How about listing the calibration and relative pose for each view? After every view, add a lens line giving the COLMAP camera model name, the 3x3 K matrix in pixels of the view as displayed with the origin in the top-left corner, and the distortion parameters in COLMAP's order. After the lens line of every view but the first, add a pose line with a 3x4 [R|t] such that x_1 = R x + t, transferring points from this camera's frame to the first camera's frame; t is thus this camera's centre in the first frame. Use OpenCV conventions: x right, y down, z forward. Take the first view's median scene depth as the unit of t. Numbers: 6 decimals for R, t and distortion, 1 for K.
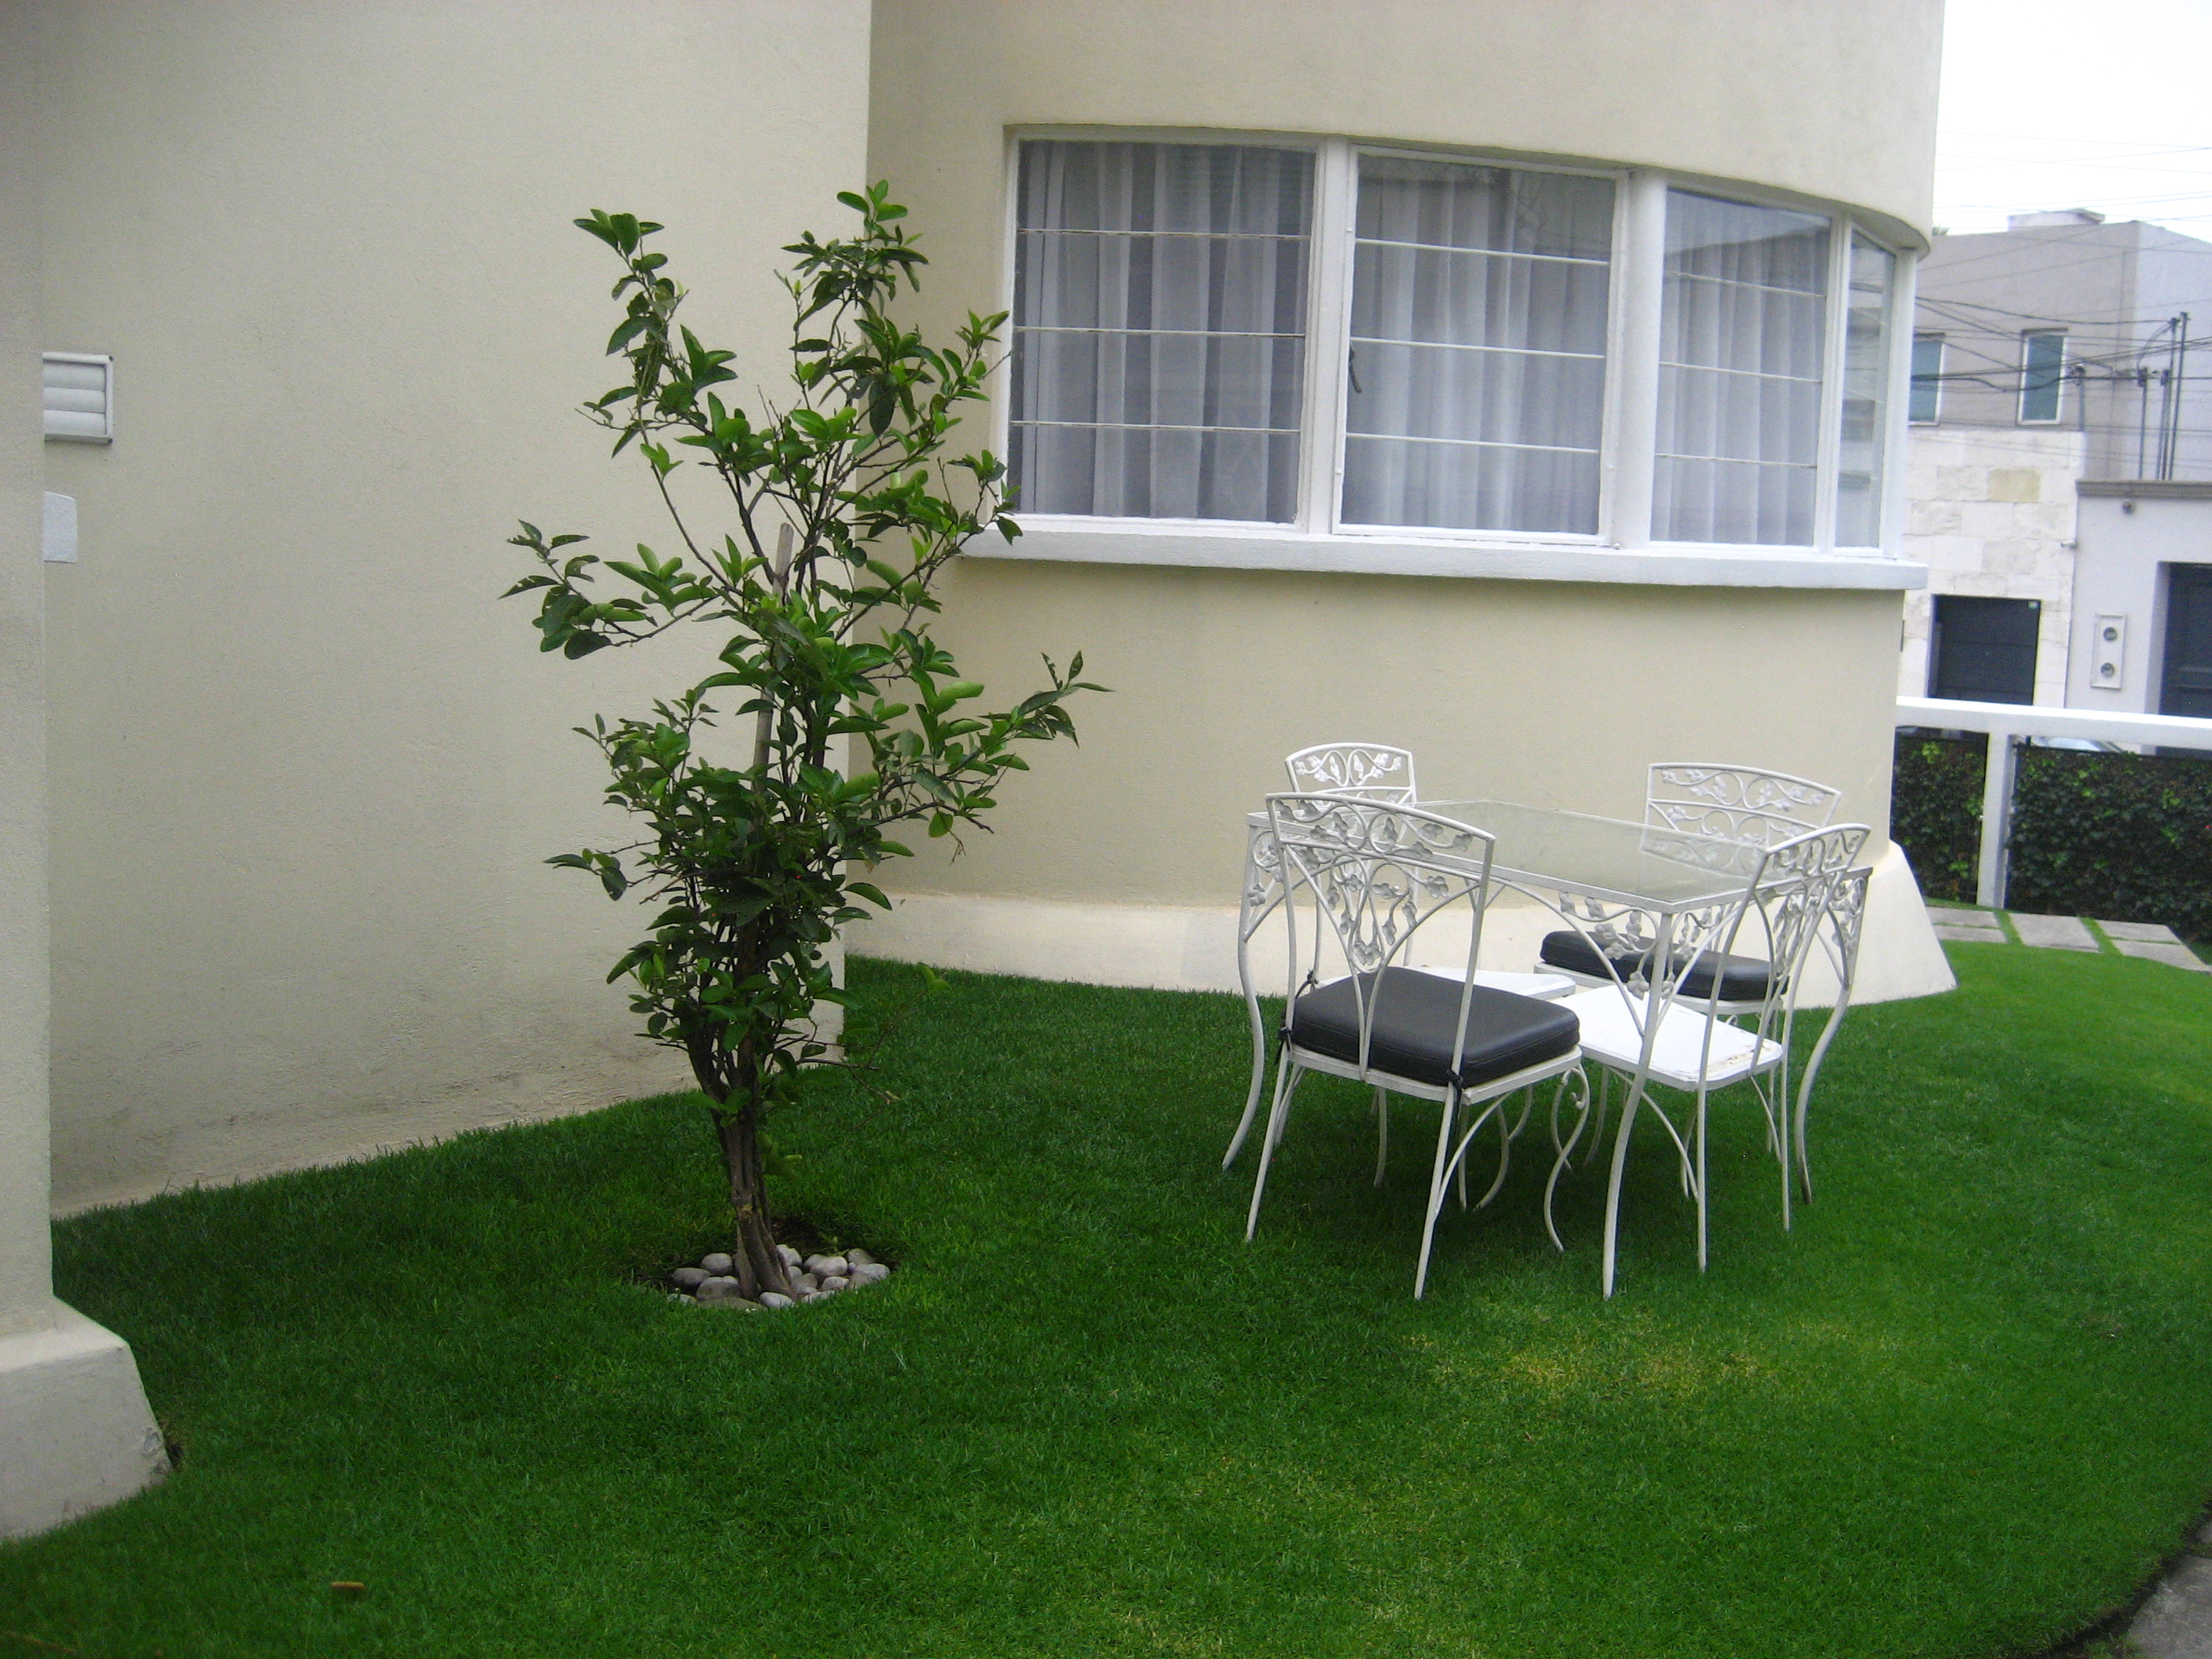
lens RADIAL K [[2270.0, 0, 1115.1], [0, 2270.0, 742.3], [0, 0, 1]] dist [-0.148674, 0.198778]
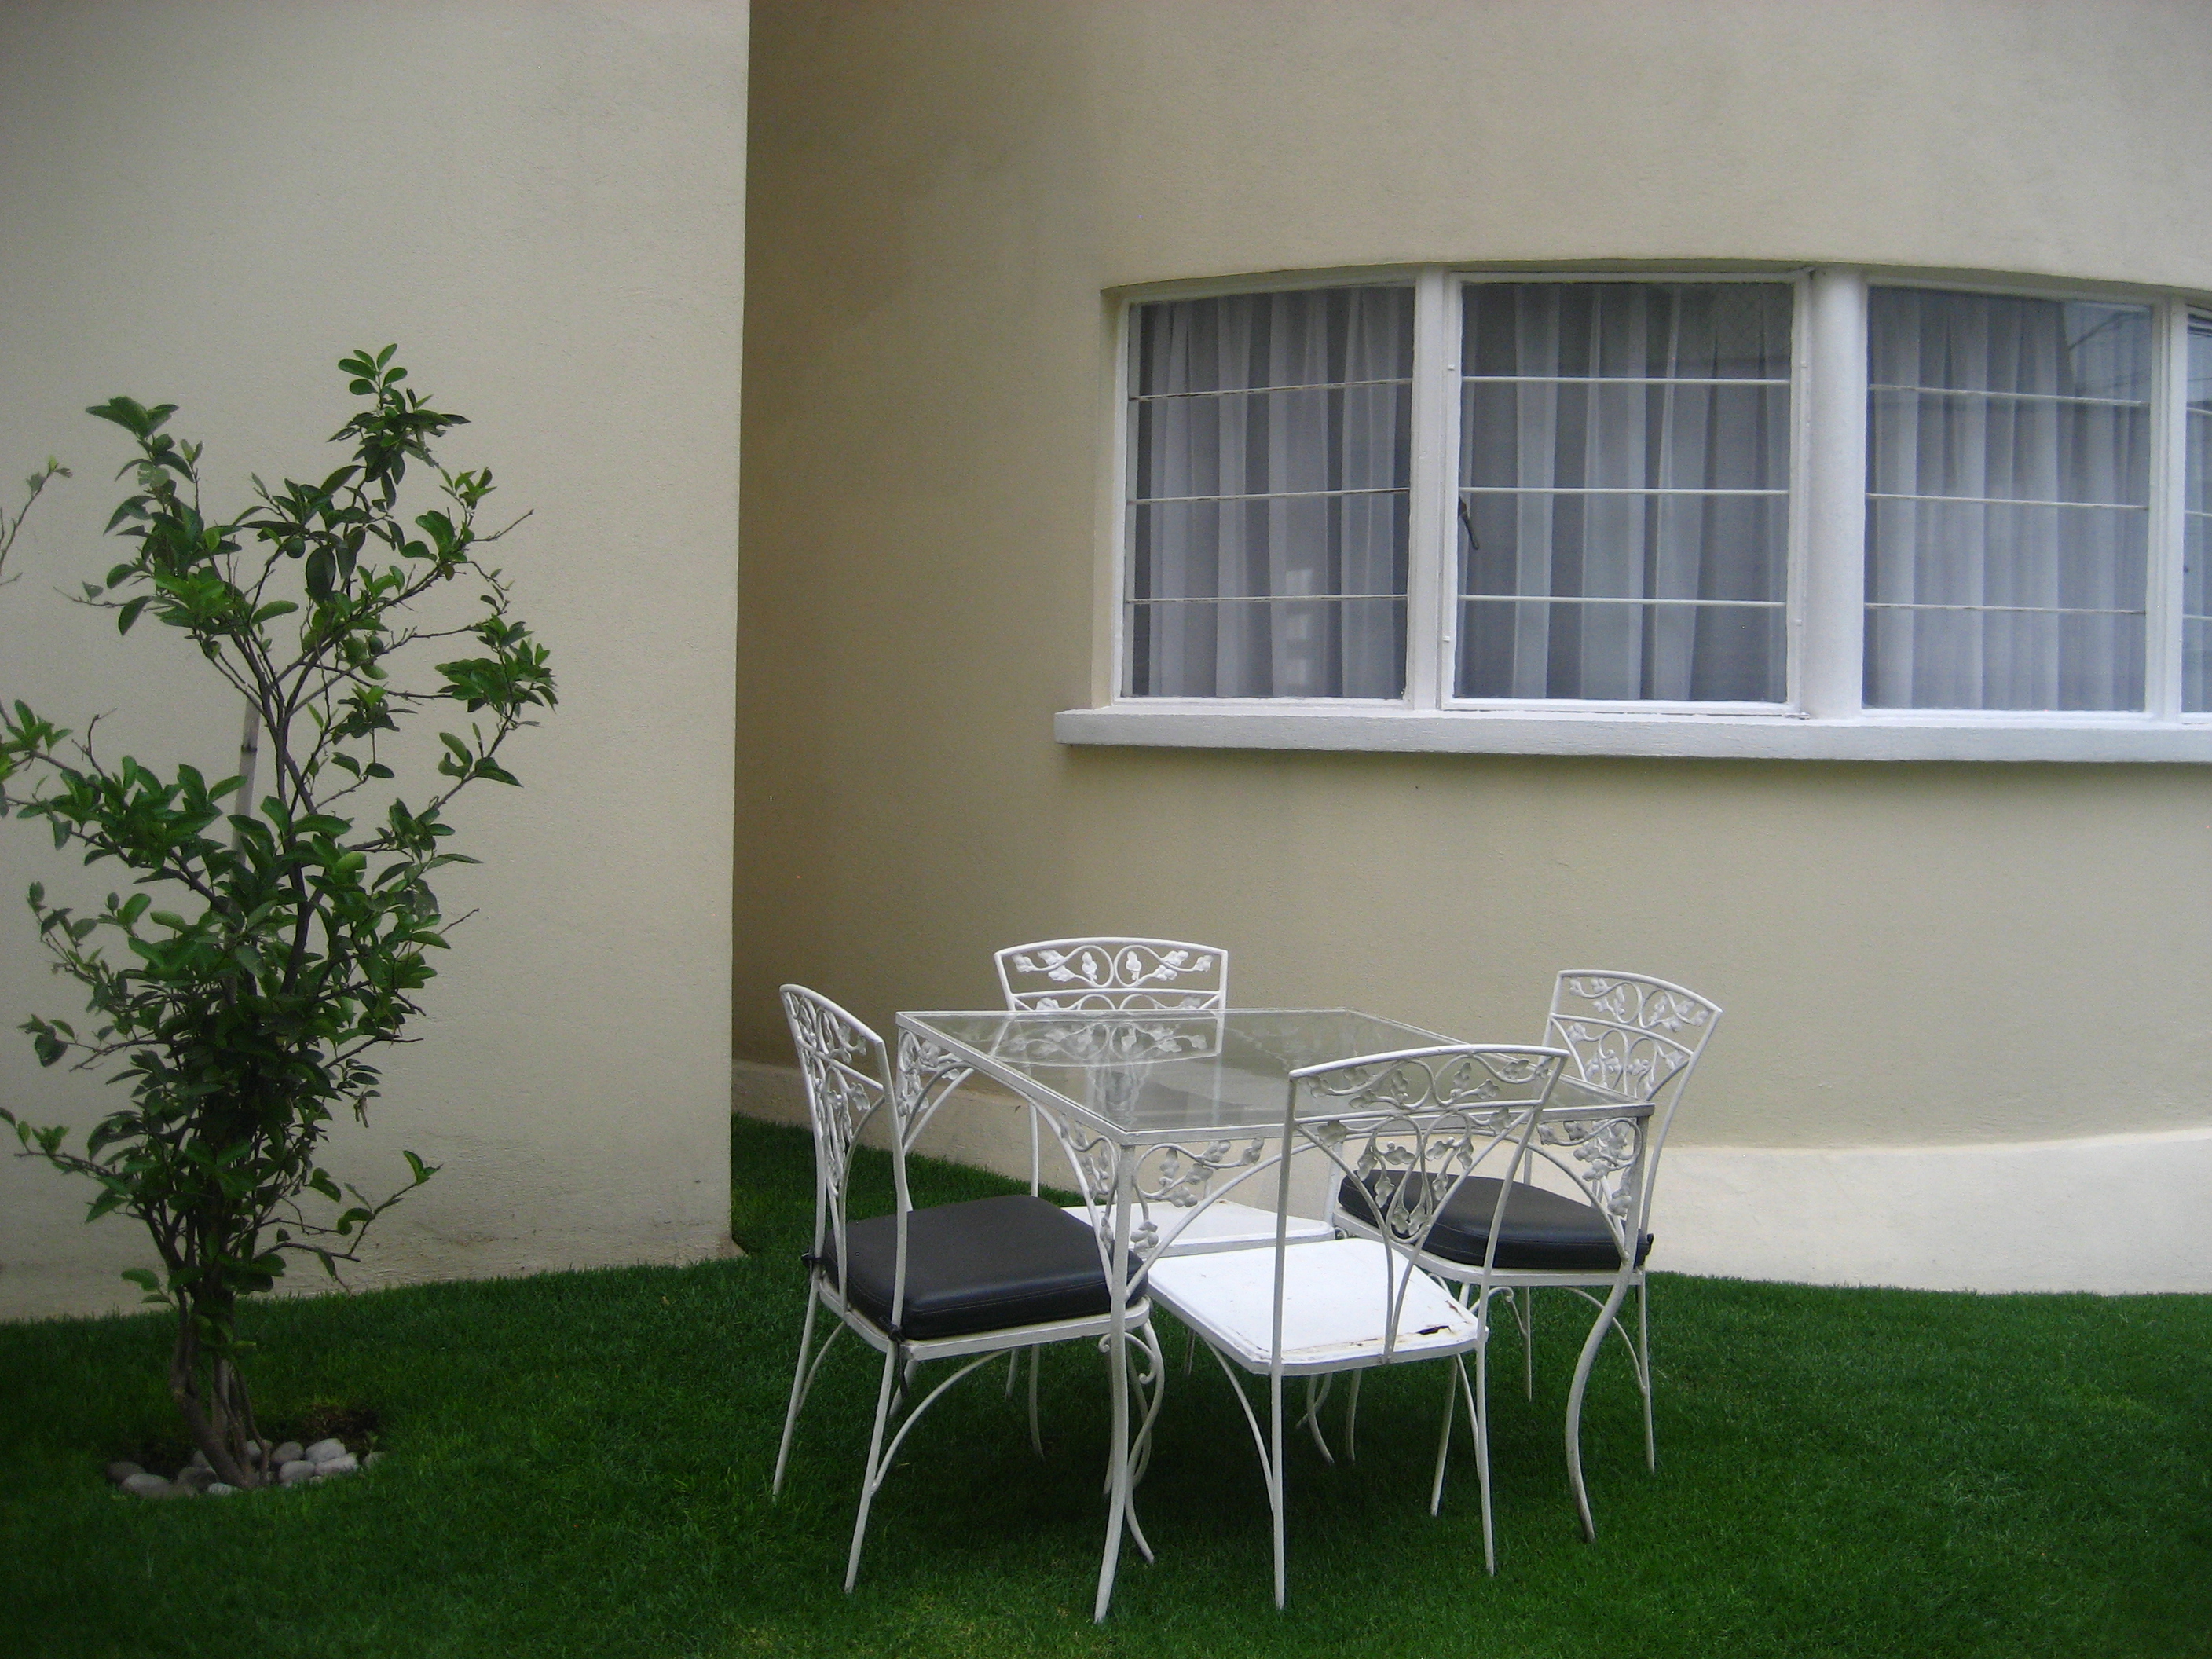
lens RADIAL K [[2270.0, 0, 1115.1], [0, 2270.0, 742.3], [0, 0, 1]] dist [-0.148674, 0.198778]
pose [[0.913771, -0.020218, -0.405726, 0.336918], [-0.019077, 0.995523, -0.092574, 0.004575], [0.405781, 0.092331, 0.909295, 0.148661]]
